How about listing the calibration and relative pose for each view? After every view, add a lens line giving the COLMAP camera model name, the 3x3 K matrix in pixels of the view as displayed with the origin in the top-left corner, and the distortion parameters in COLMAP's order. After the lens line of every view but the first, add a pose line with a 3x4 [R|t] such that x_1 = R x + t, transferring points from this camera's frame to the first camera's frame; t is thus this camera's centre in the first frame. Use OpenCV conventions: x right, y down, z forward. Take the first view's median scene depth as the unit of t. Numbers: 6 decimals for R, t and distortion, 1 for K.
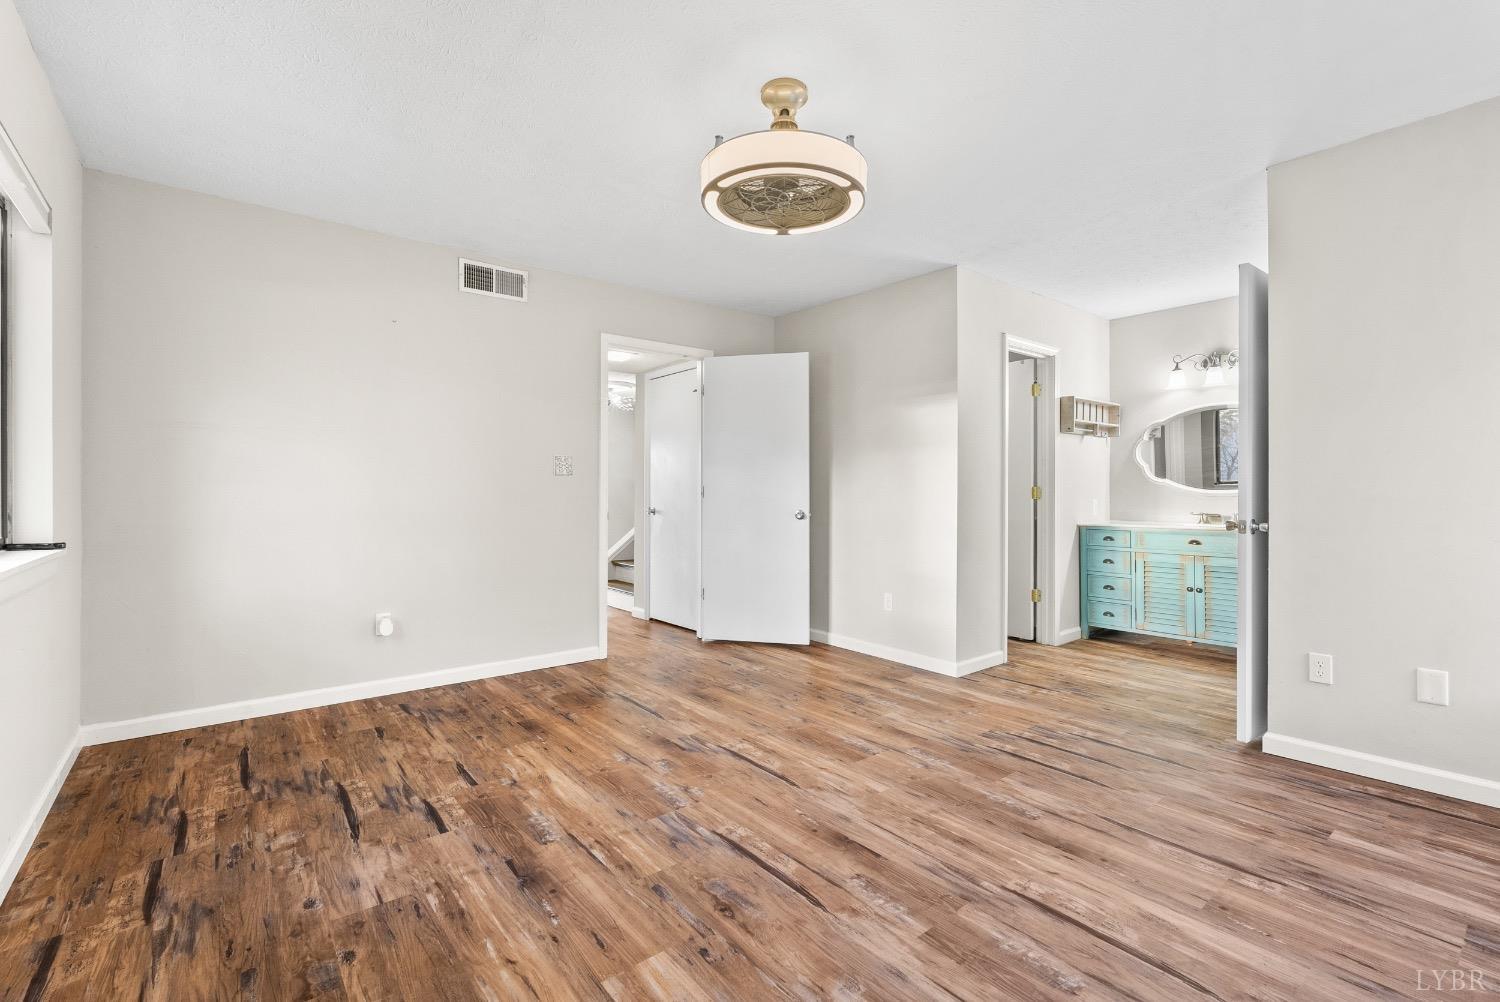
lens RADIAL K [[675.6, 0, 759.0], [0, 675.6, 492.2], [0, 0, 1]] dist [-0.005148, 0.000258]
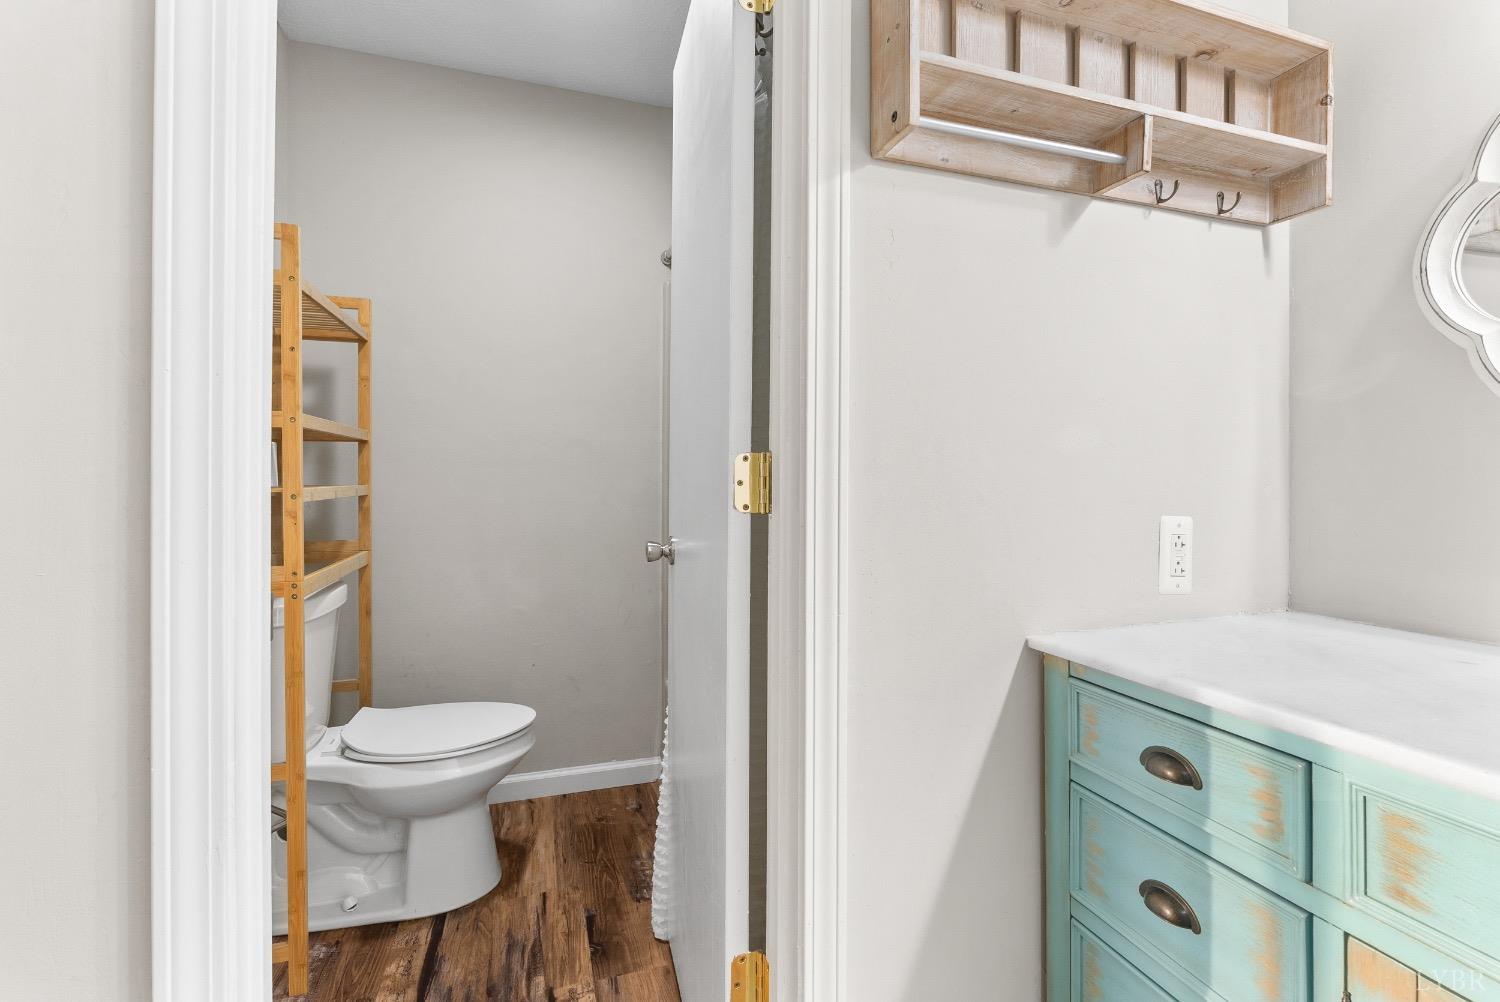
lens RADIAL K [[672.6, 0, 758.6], [0, 672.6, 483.3], [0, 0, 1]] dist [-0.004804, 0.000733]
pose [[0.935258, 0.003816, -0.353945, 0.859013], [-0.003765, 0.999993, 0.000832, 0.001505], [0.353945, 0.000555, 0.935266, 1.447020]]
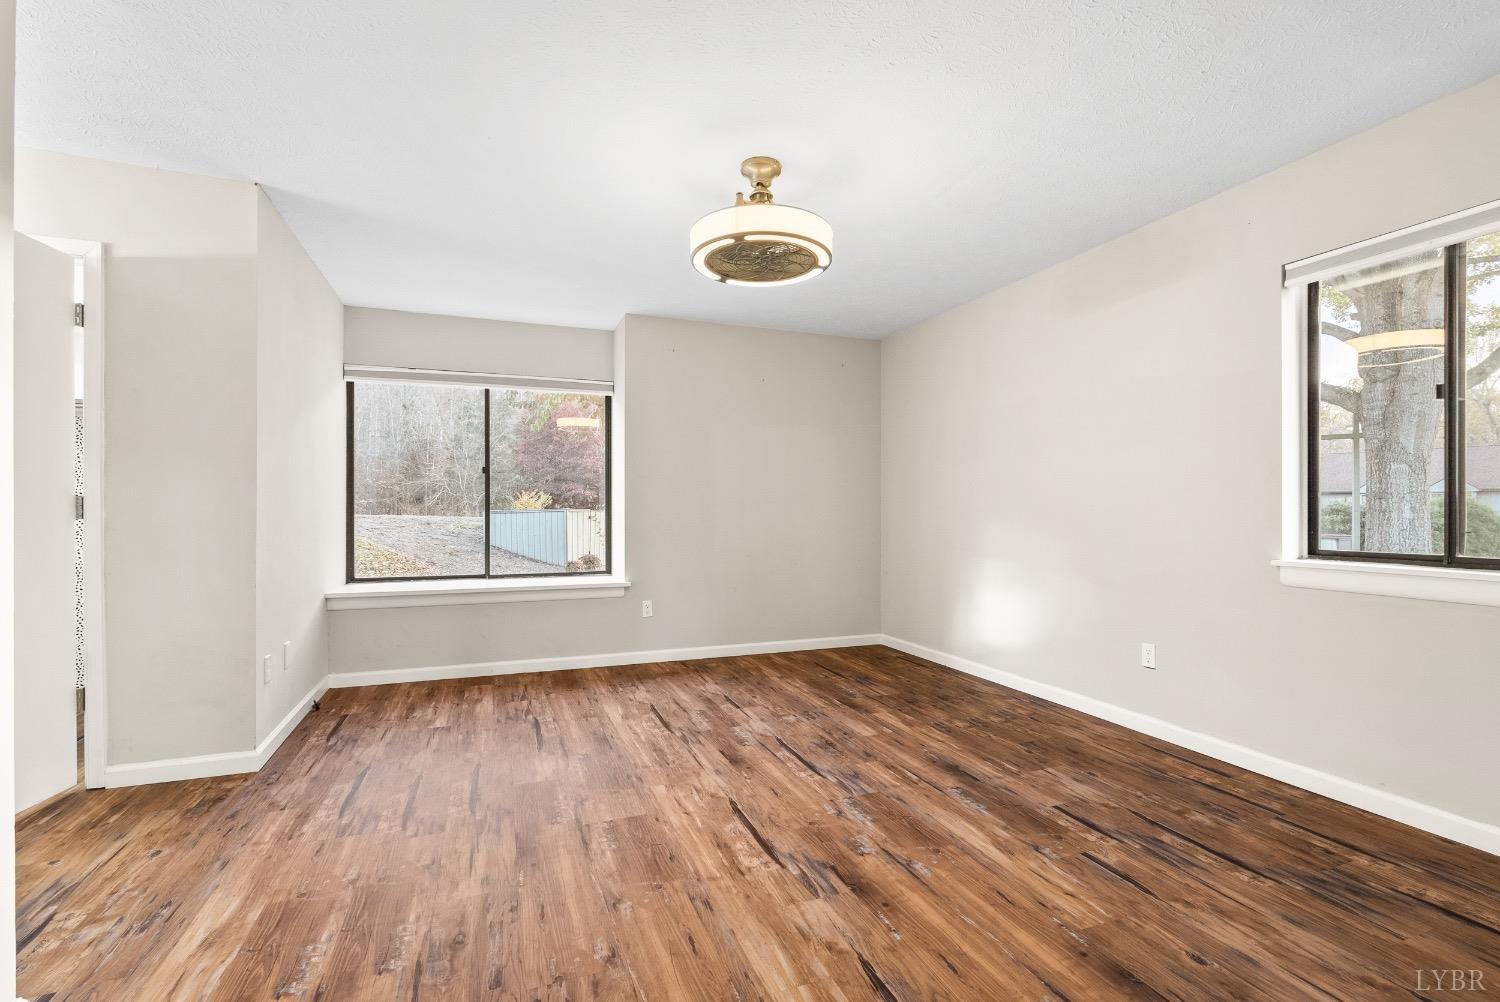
lens RADIAL K [[672.6, 0, 758.6], [0, 672.6, 483.3], [0, 0, 1]] dist [-0.004804, 0.000733]
pose [[-0.953817, 0.011046, 0.300185, -0.268857], [-0.000679, 0.999242, -0.038926, -0.000343], [-0.300387, -0.037332, -0.953086, 1.816059]]
